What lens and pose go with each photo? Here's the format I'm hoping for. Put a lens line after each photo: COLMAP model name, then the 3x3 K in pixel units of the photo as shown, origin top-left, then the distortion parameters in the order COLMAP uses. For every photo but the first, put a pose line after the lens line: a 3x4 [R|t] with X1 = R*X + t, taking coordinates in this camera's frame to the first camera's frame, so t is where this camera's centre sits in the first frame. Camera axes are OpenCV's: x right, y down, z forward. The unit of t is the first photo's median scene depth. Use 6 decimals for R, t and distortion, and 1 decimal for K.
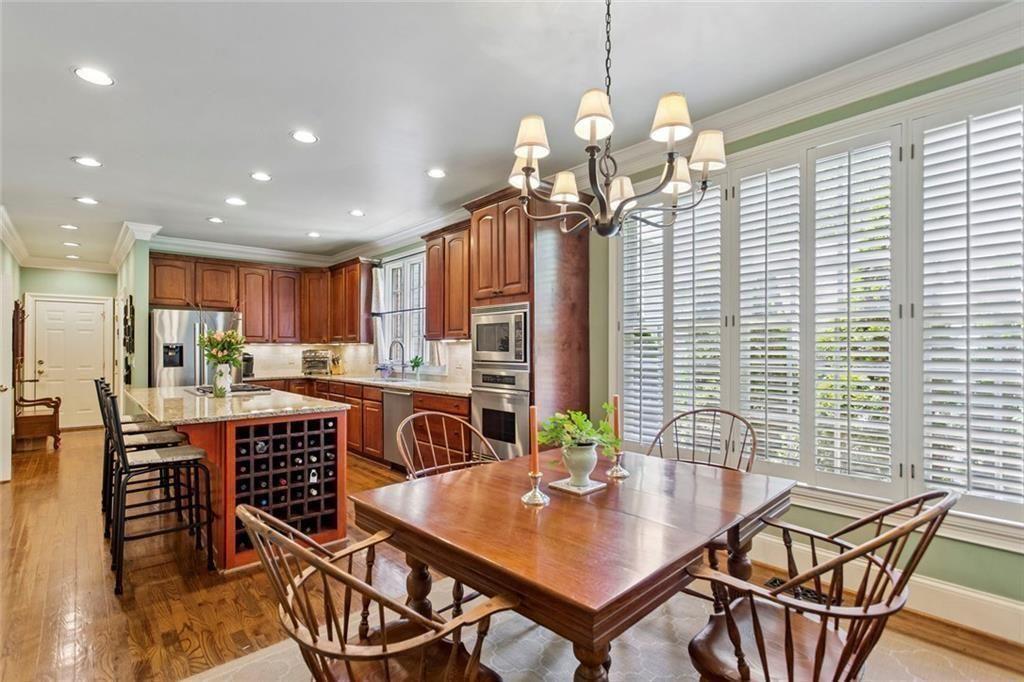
lens RADIAL K [[484.8, 0, 517.0], [0, 484.8, 346.7], [0, 0, 1]] dist [-0.002033, 0.002884]
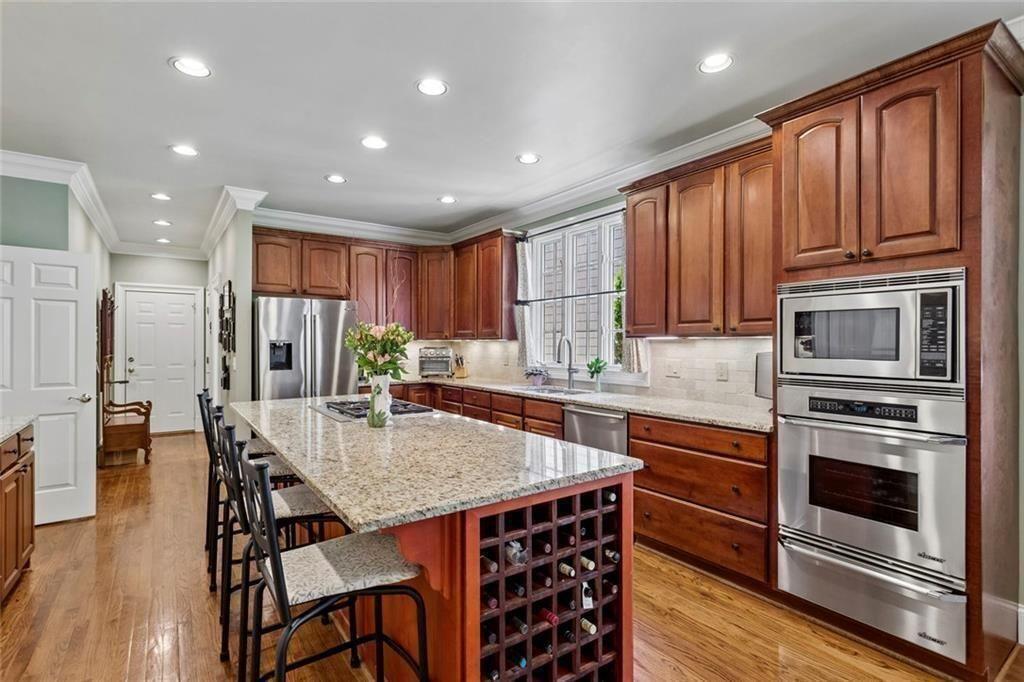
lens RADIAL K [[484.8, 0, 508.3], [0, 484.8, 342.7], [0, 0, 1]] dist [-0.002033, 0.002884]
pose [[0.993086, 0.002922, -0.117351, -0.246058], [-0.002303, 0.999983, 0.005412, -0.007489], [0.117365, -0.005104, 0.993076, 0.256527]]
